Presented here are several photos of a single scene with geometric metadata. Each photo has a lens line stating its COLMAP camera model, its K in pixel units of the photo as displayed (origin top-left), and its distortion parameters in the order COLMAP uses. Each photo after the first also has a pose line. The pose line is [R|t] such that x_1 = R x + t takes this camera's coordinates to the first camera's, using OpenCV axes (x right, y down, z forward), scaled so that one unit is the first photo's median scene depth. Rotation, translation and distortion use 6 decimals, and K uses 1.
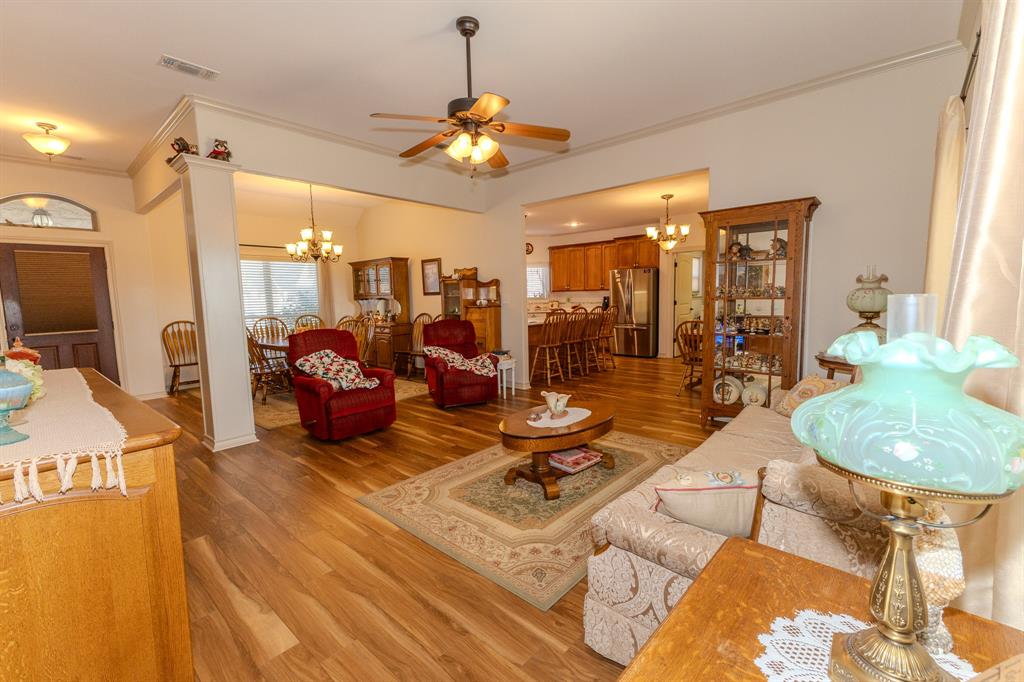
lens RADIAL K [[438.6, 0, 511.7], [0, 438.6, 337.5], [0, 0, 1]] dist [0.013132, -0.005393]
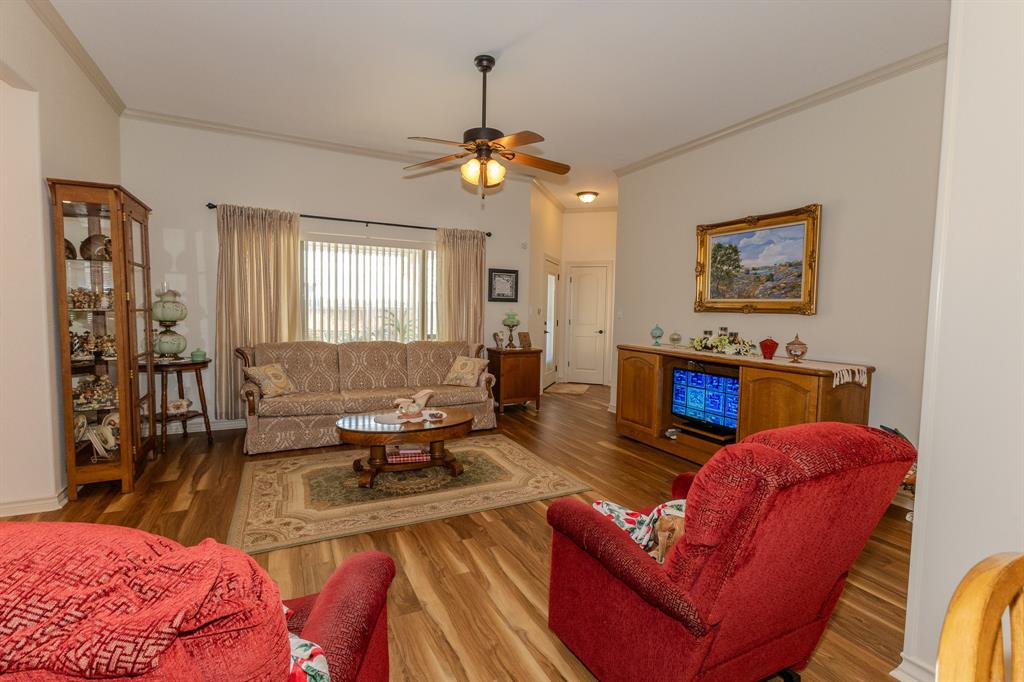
lens RADIAL K [[466.4, 0, 511.9], [0, 466.4, 336.5], [0, 0, 1]] dist [0.014862, -0.007229]
pose [[-0.932594, -0.018408, 0.360457, -0.303725], [0.035362, 0.989233, 0.142010, -0.097766], [-0.359190, 0.145184, -0.921902, 1.095530]]
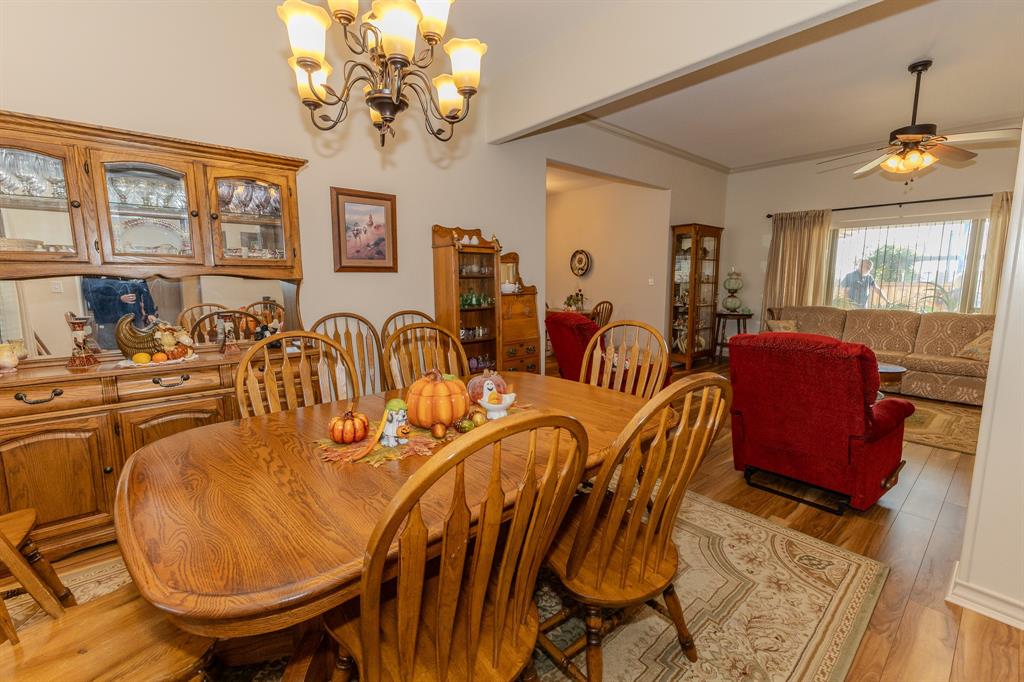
lens RADIAL K [[443.8, 0, 514.6], [0, 443.8, 339.4], [0, 0, 1]] dist [0.002936, 0.000603]
pose [[0.116747, -0.110859, 0.986955, -0.819548], [0.091489, 0.990726, 0.100460, -0.078922], [-0.988939, 0.078567, 0.125807, 1.052701]]
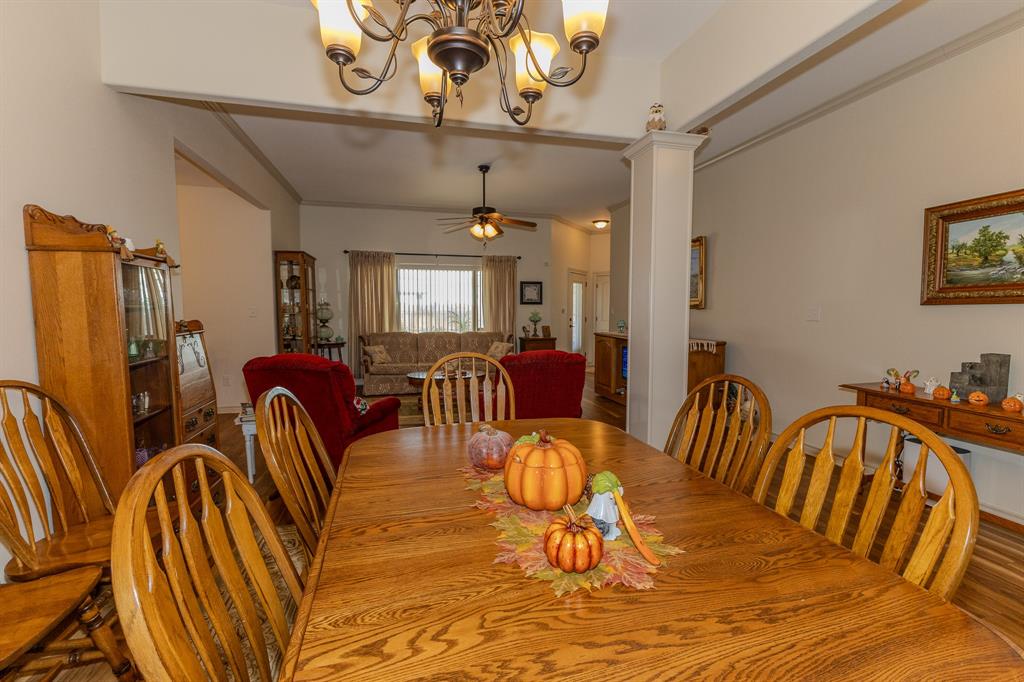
lens RADIAL K [[438.6, 0, 511.7], [0, 438.6, 337.5], [0, 0, 1]] dist [0.013132, -0.005393]
pose [[-0.832484, -0.014677, 0.553854, -0.647170], [0.070431, 0.988736, 0.132065, -0.112190], [-0.549554, 0.148950, -0.822073, 1.332693]]
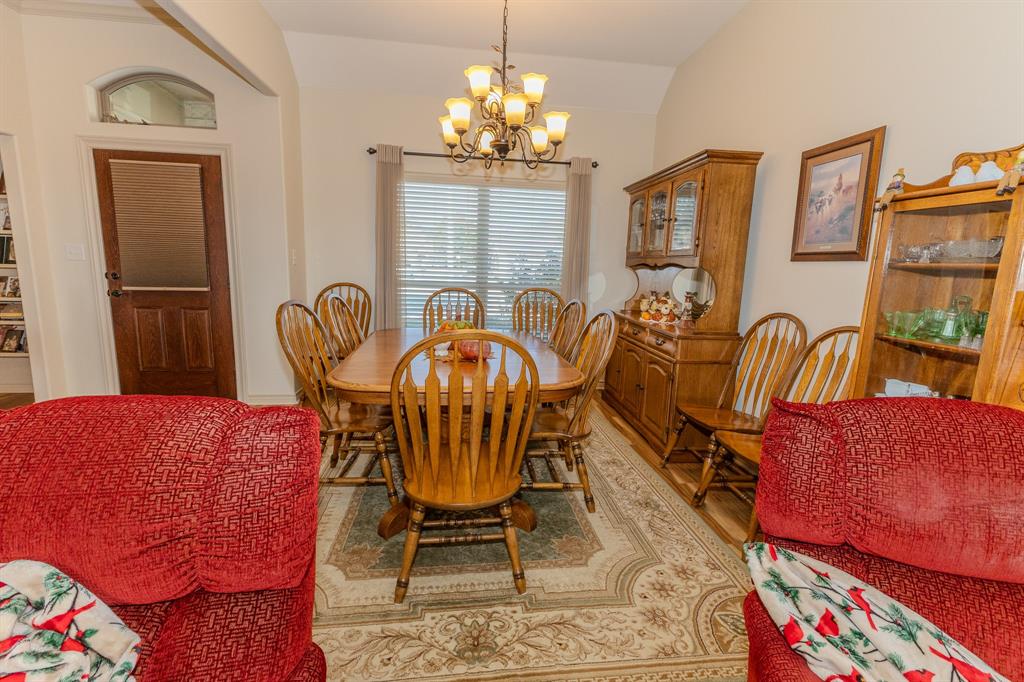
lens RADIAL K [[443.8, 0, 514.6], [0, 443.8, 339.4], [0, 0, 1]] dist [0.002936, 0.000603]
pose [[0.740961, 0.159770, -0.652266, -0.169333], [-0.112915, 0.987099, 0.113517, -0.068211], [0.661987, -0.010461, 0.749442, 0.811724]]
